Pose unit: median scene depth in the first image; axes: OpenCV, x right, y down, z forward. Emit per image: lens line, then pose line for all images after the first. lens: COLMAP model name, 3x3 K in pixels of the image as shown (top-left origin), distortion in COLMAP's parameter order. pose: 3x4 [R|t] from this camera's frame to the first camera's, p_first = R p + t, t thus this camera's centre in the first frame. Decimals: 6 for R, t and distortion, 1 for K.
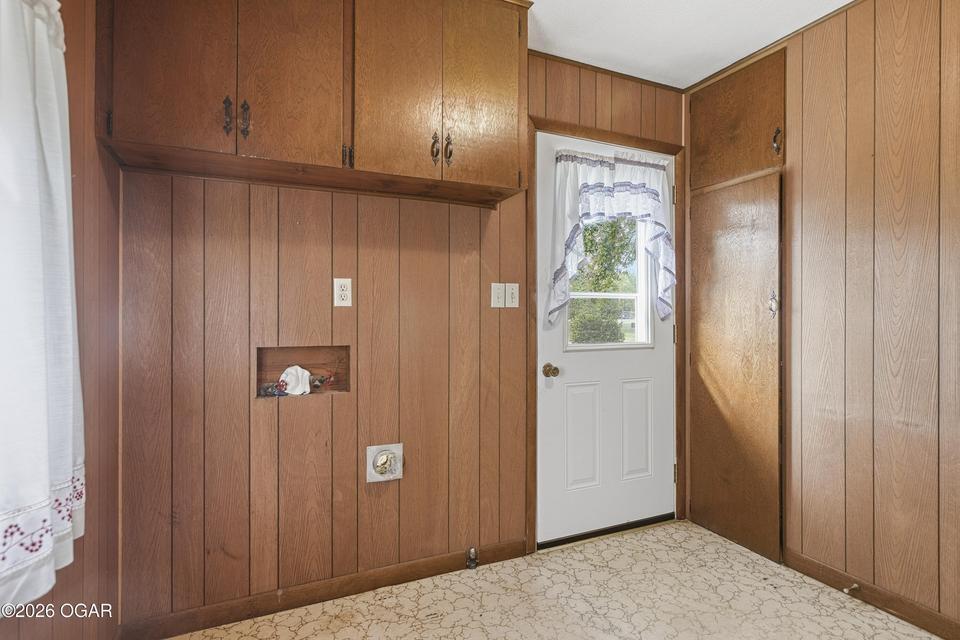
lens RADIAL K [[495.7, 0, 494.5], [0, 495.7, 316.5], [0, 0, 1]] dist [-0.003294, -0.000190]
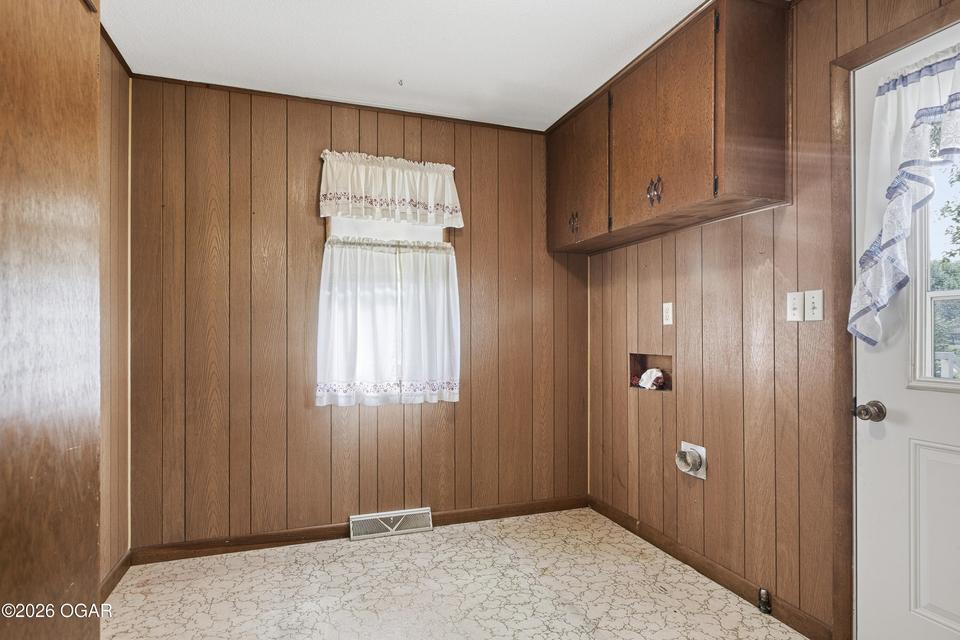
lens RADIAL K [[517.6, 0, 466.6], [0, 517.6, 330.7], [0, 0, 1]] dist [-0.000898, 0.000167]
pose [[-0.127745, -0.005638, -0.991791, 0.943850], [0.001426, 0.999982, -0.005868, 0.001392], [0.991806, -0.002164, -0.127734, 0.574831]]
